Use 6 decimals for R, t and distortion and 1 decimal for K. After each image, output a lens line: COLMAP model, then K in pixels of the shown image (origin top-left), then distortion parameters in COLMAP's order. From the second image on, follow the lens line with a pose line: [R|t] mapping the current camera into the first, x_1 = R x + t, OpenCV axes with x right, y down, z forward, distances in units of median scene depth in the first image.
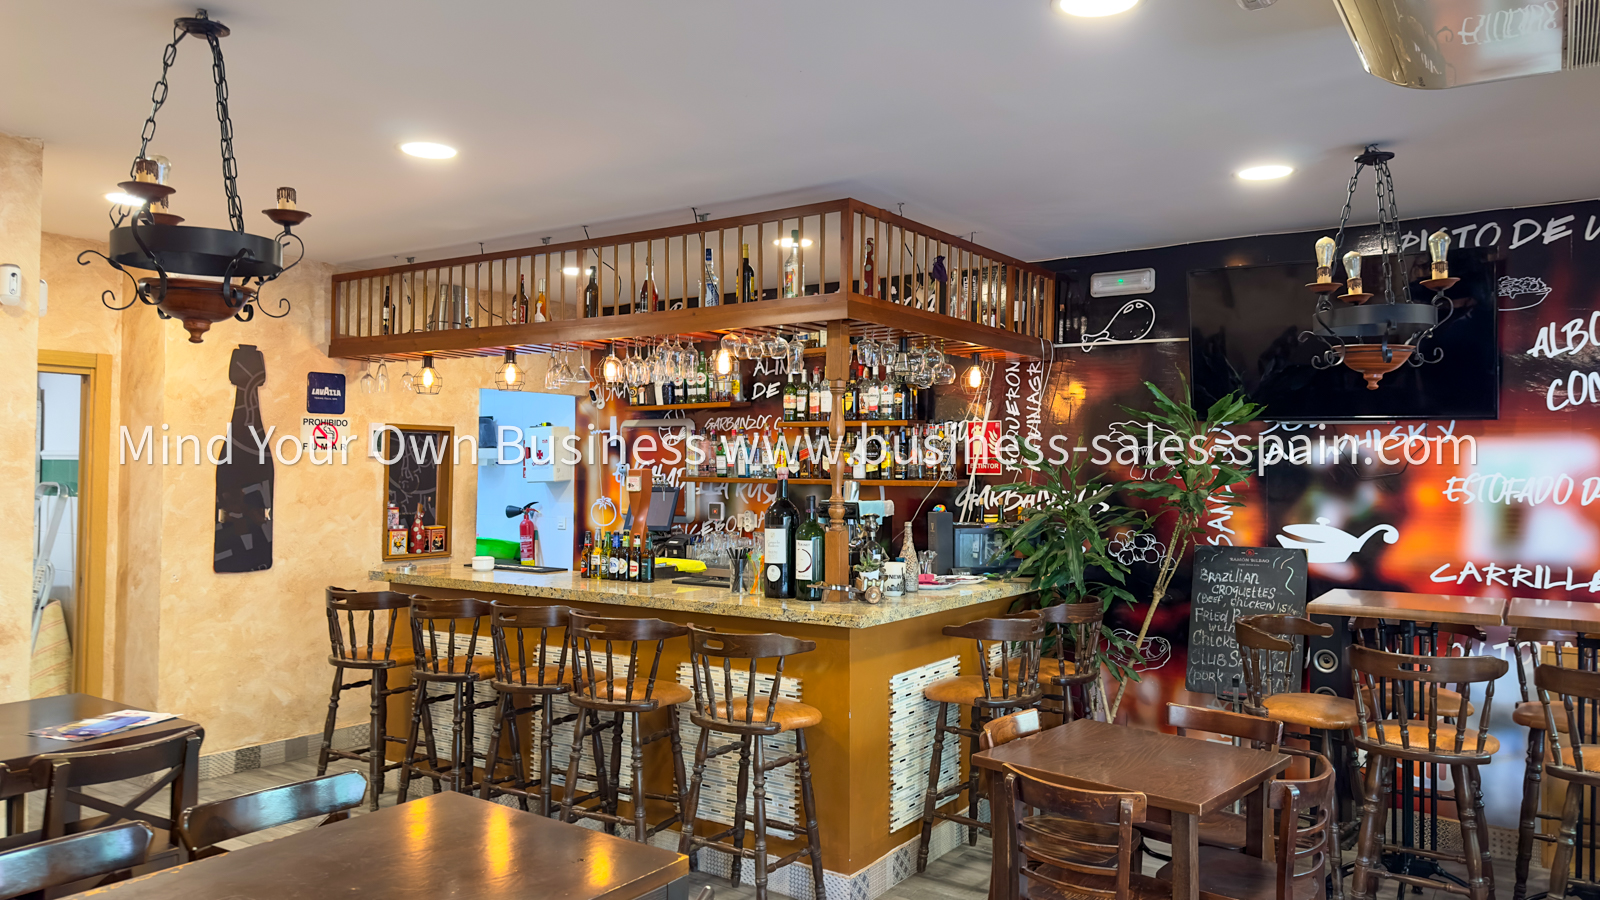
lens RADIAL K [[1115.1, 0, 800.0], [0, 1115.1, 450.0], [0, 0, 1]] dist [0.137695, -0.209094]
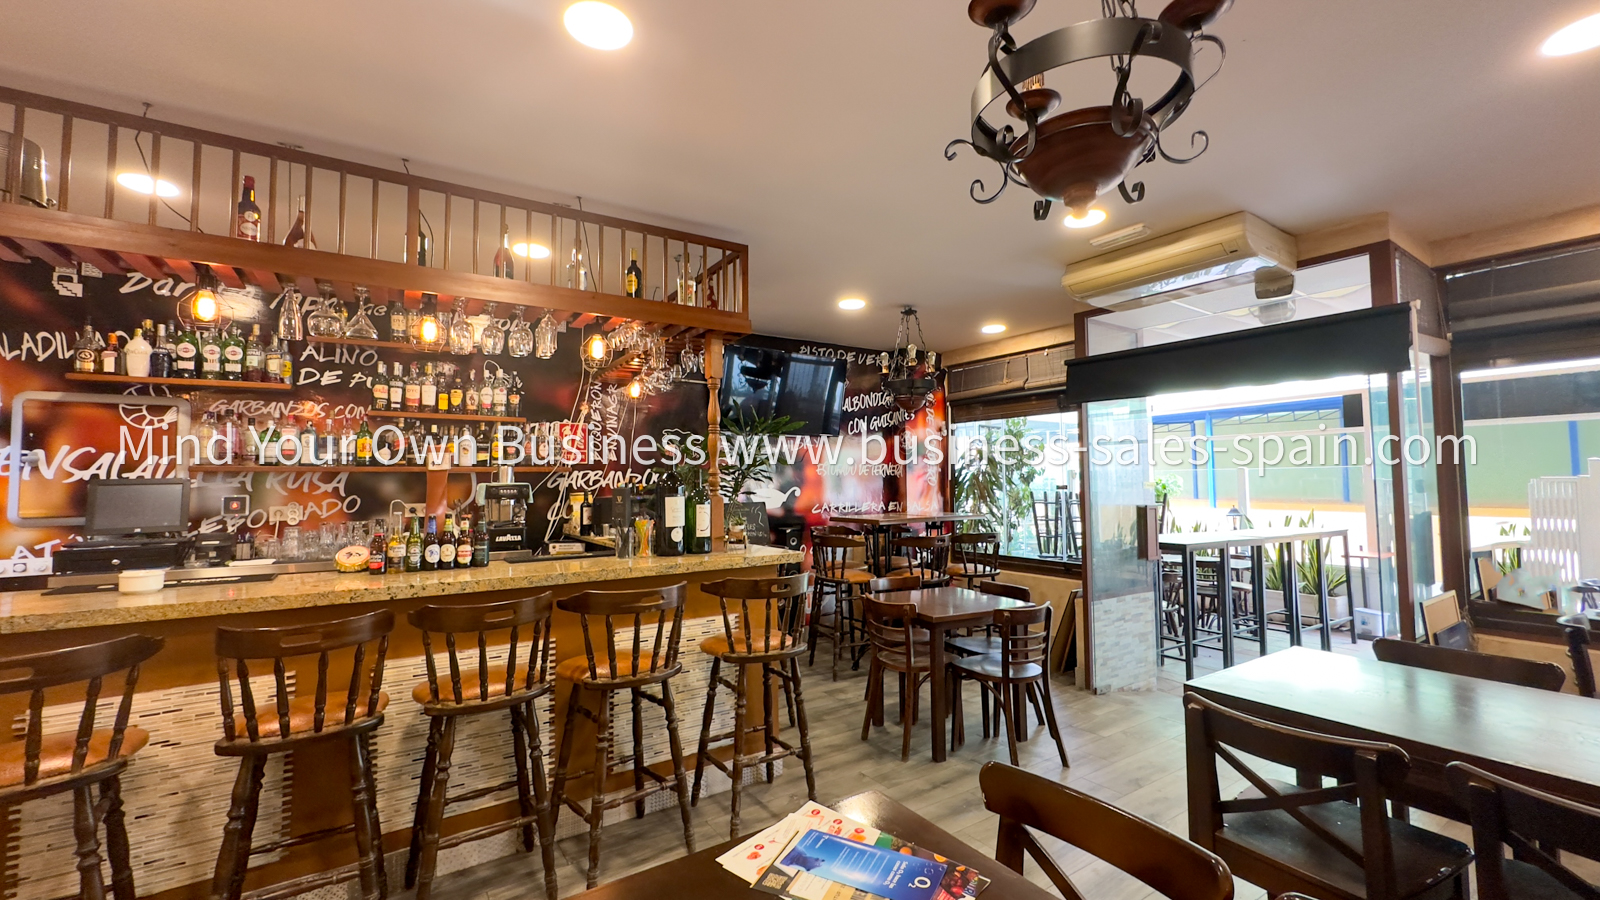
lens RADIAL K [[645.3, 0, 797.7], [0, 645.3, 449.9], [0, 0, 1]] dist [-0.000511, 0.000253]
pose [[0.376872, 0.033891, 0.925645, -0.545681], [-0.002545, 0.999365, -0.035554, 0.040193], [-0.926262, 0.011043, 0.376719, 0.560381]]
